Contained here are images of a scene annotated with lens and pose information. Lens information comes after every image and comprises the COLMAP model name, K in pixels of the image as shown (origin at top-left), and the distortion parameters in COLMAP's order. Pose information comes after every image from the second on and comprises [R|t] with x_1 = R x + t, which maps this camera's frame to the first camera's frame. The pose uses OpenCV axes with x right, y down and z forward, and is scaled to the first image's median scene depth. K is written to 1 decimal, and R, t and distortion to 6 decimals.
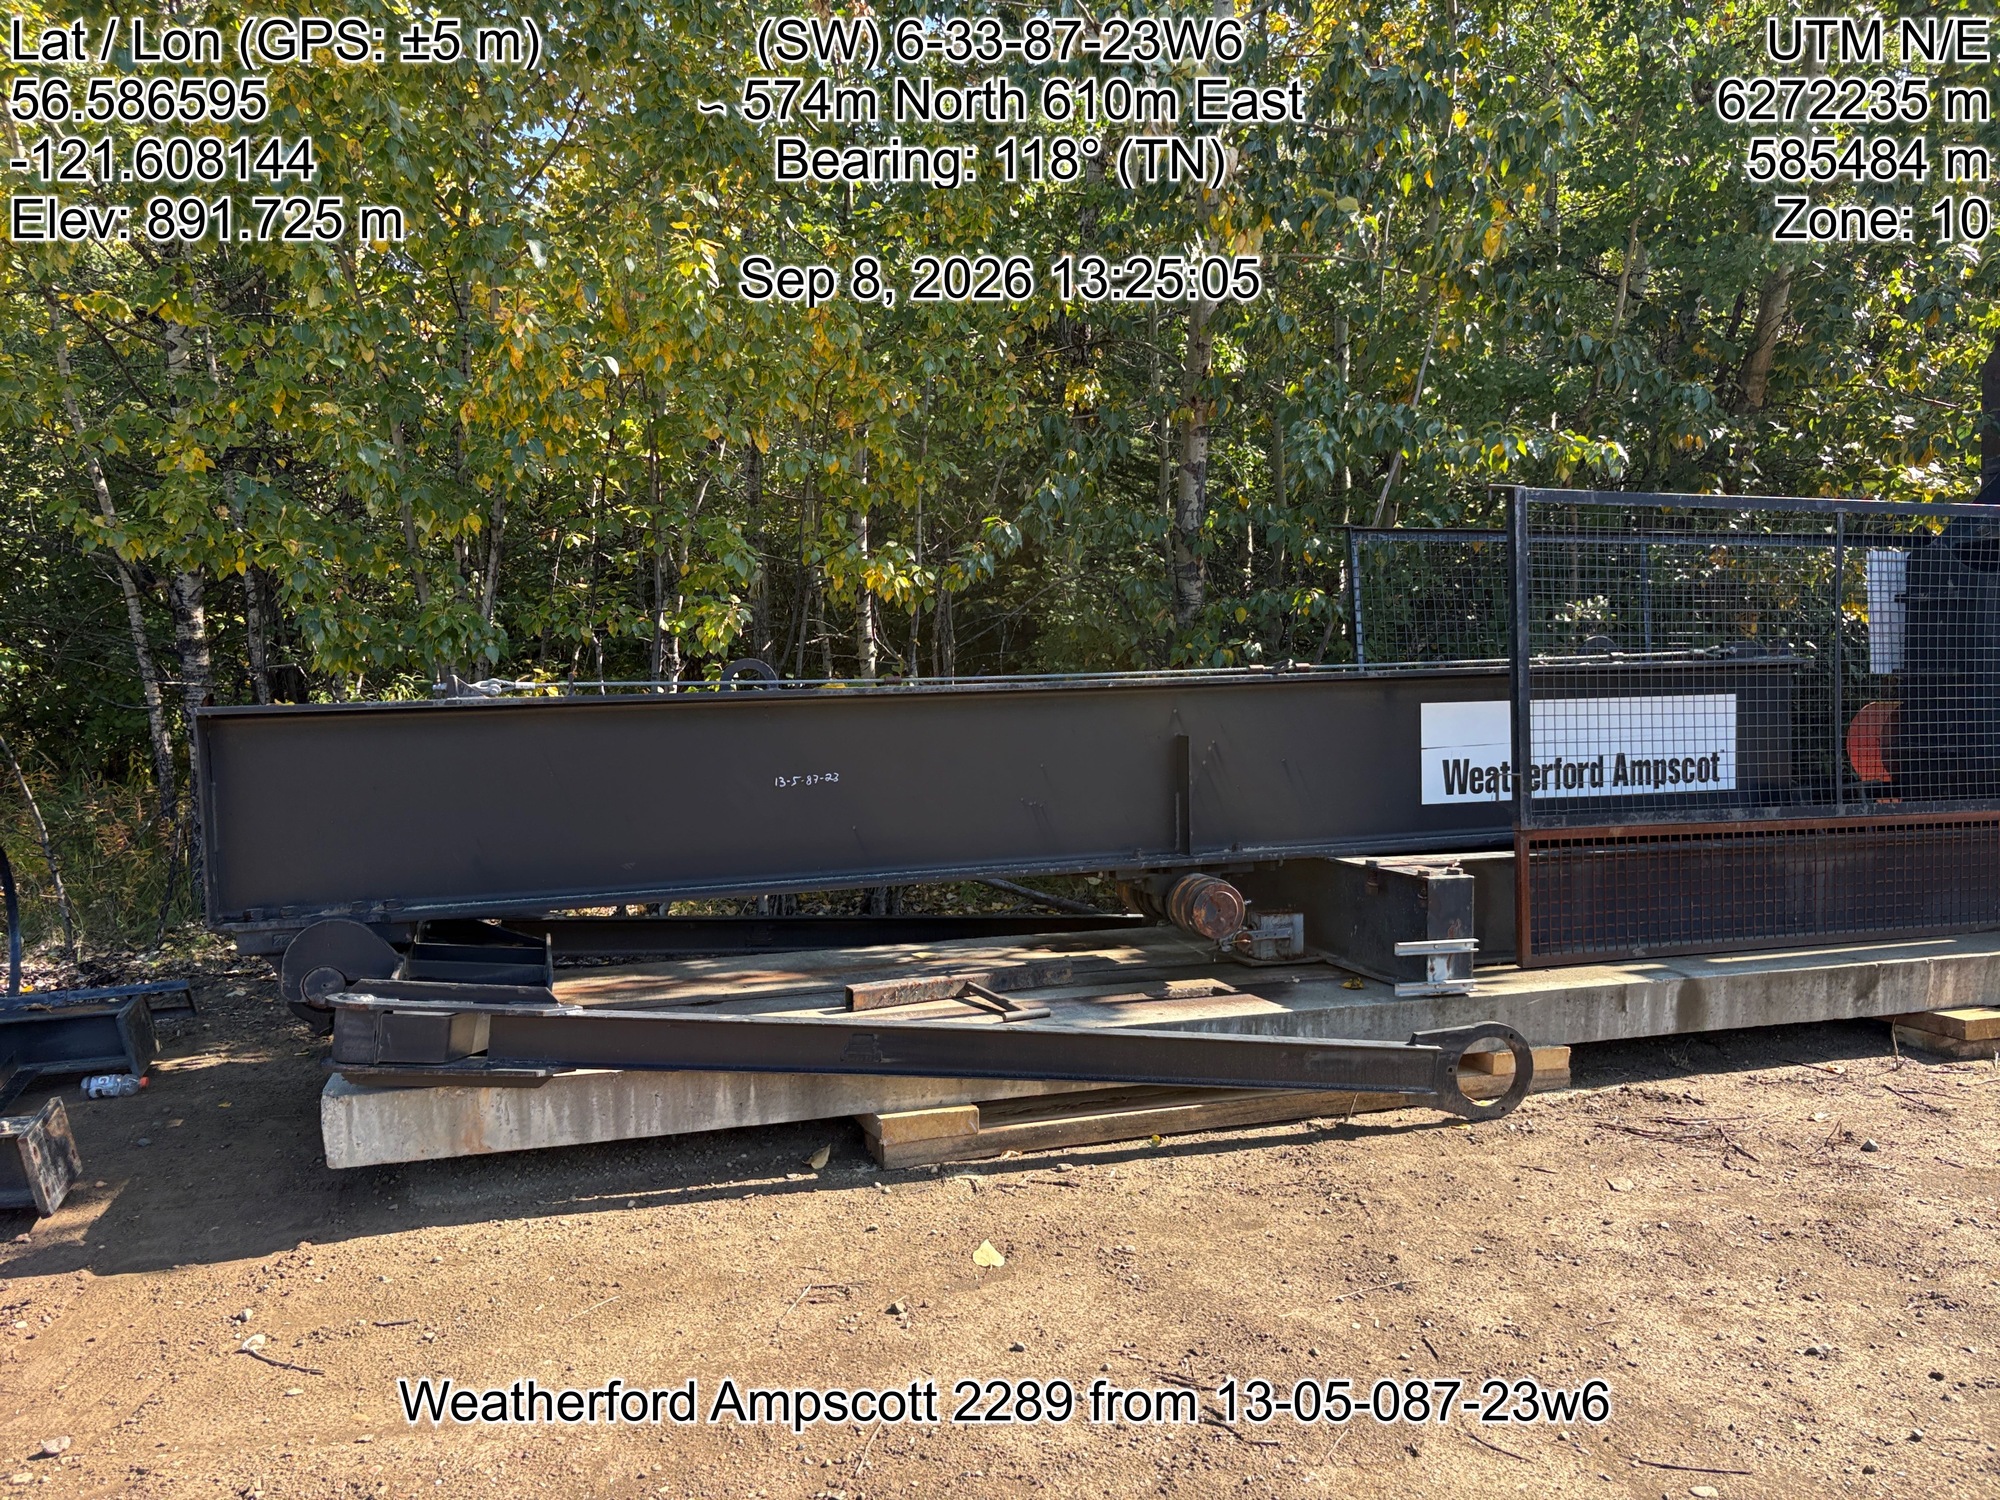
lens RADIAL K [[1515.5, 0, 1004.5], [0, 1515.5, 753.7], [0, 0, 1]] dist [0.044976, -0.037775]
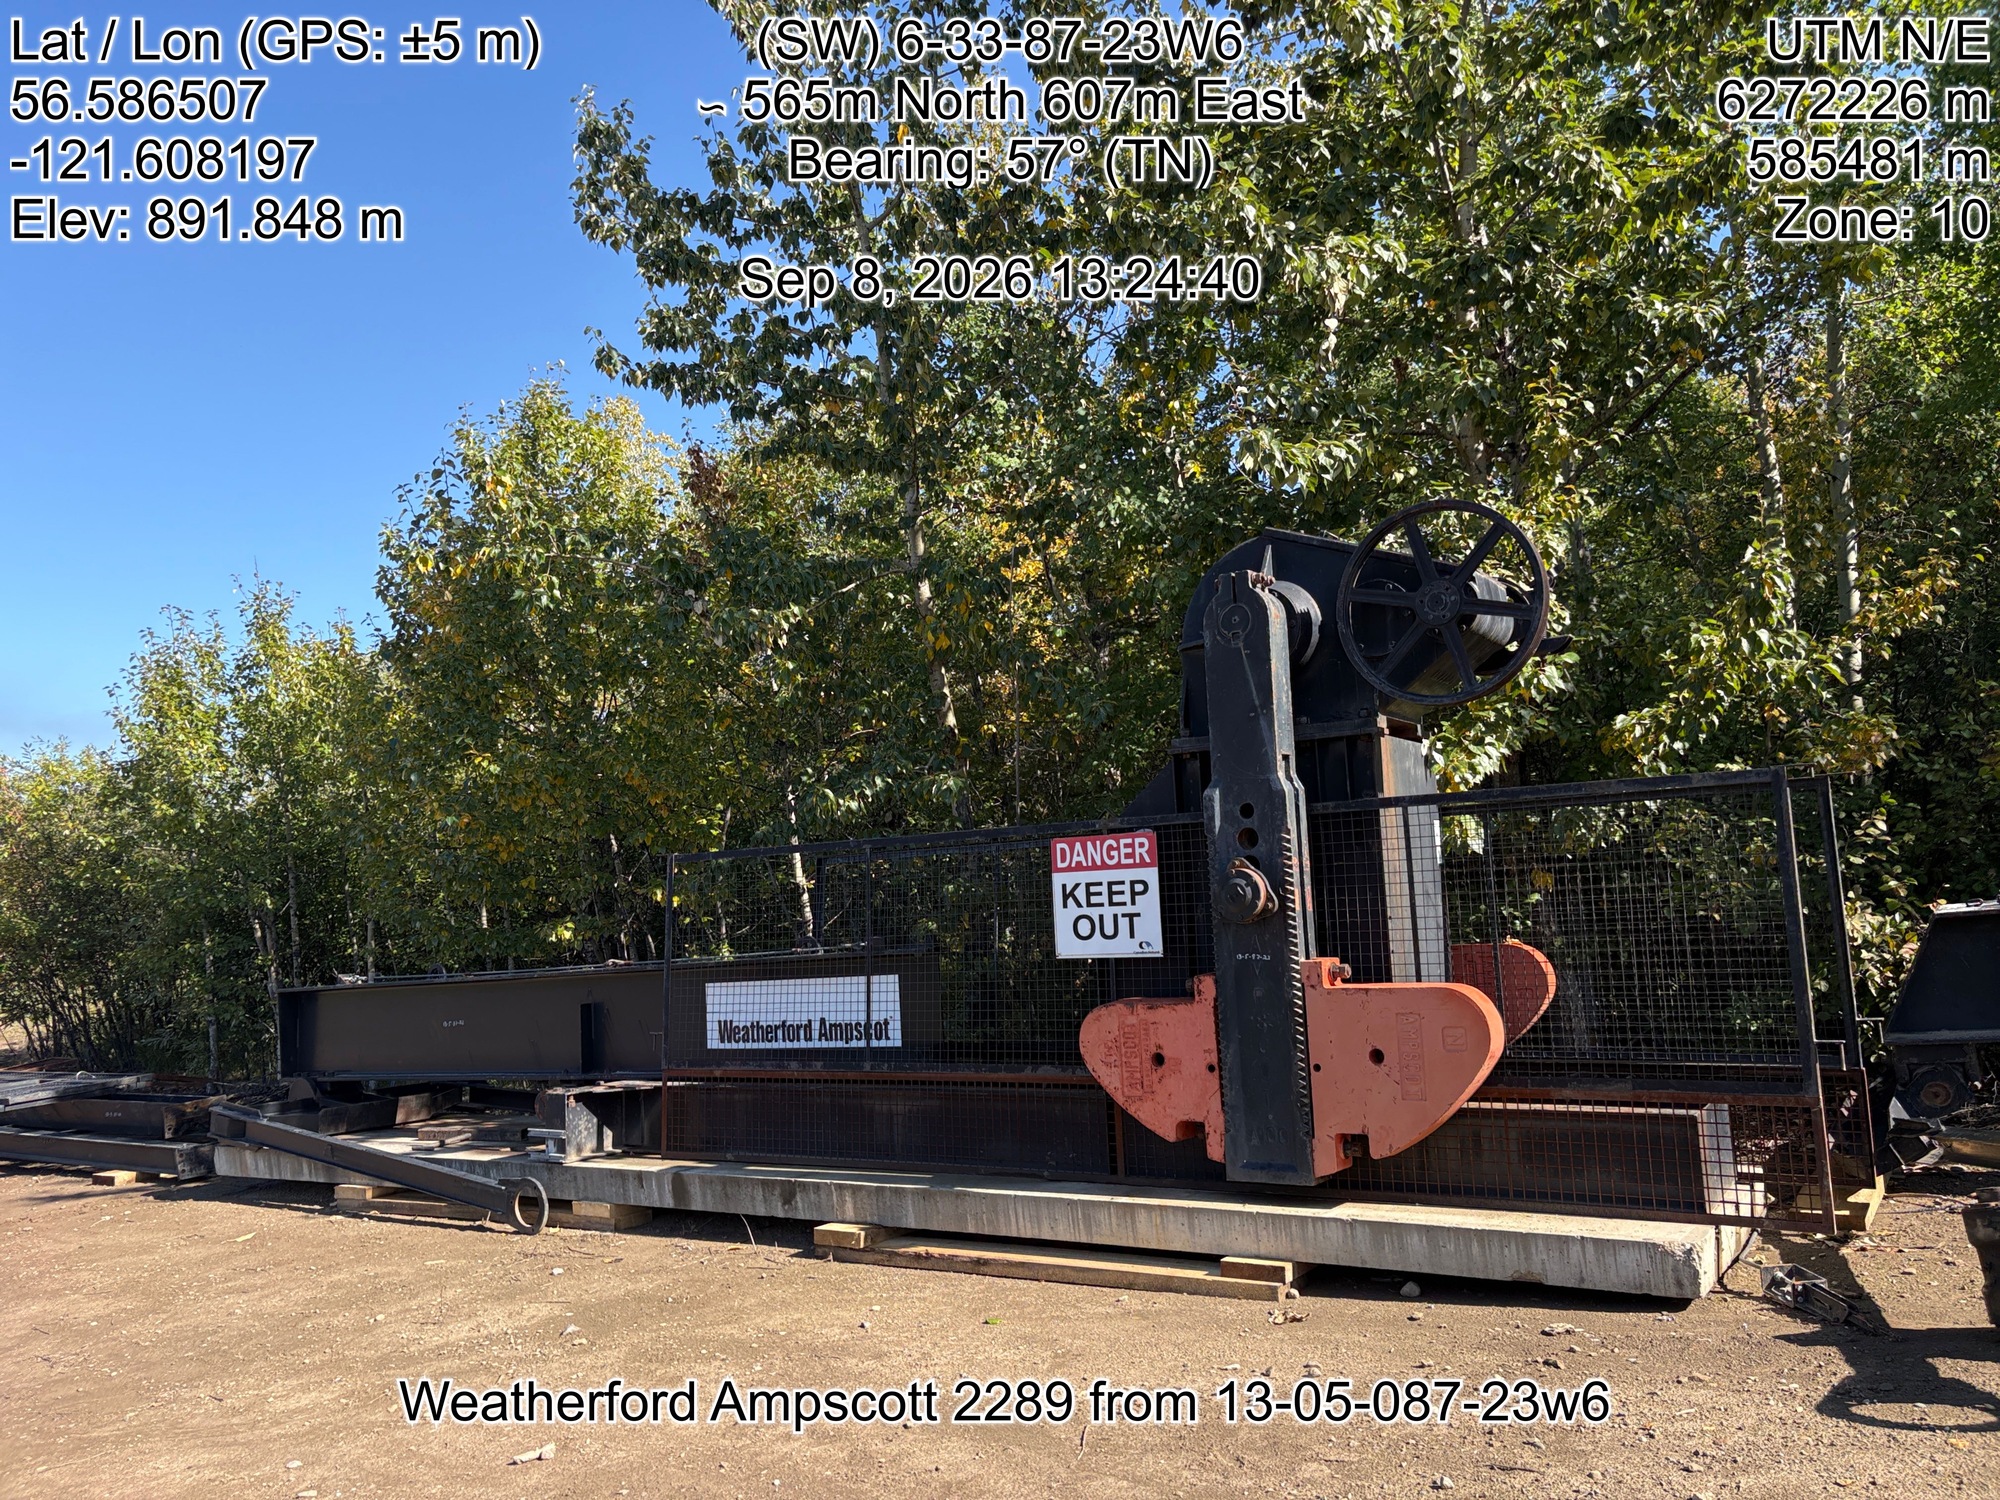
lens RADIAL K [[1515.5, 0, 991.2], [0, 1515.5, 739.6], [0, 0, 1]] dist [0.044976, -0.037775]
pose [[0.641576, -0.106287, -0.759660, 1.628491], [0.007469, 0.991172, -0.132370, -0.069945], [0.767023, 0.079251, 0.636706, 0.198711]]
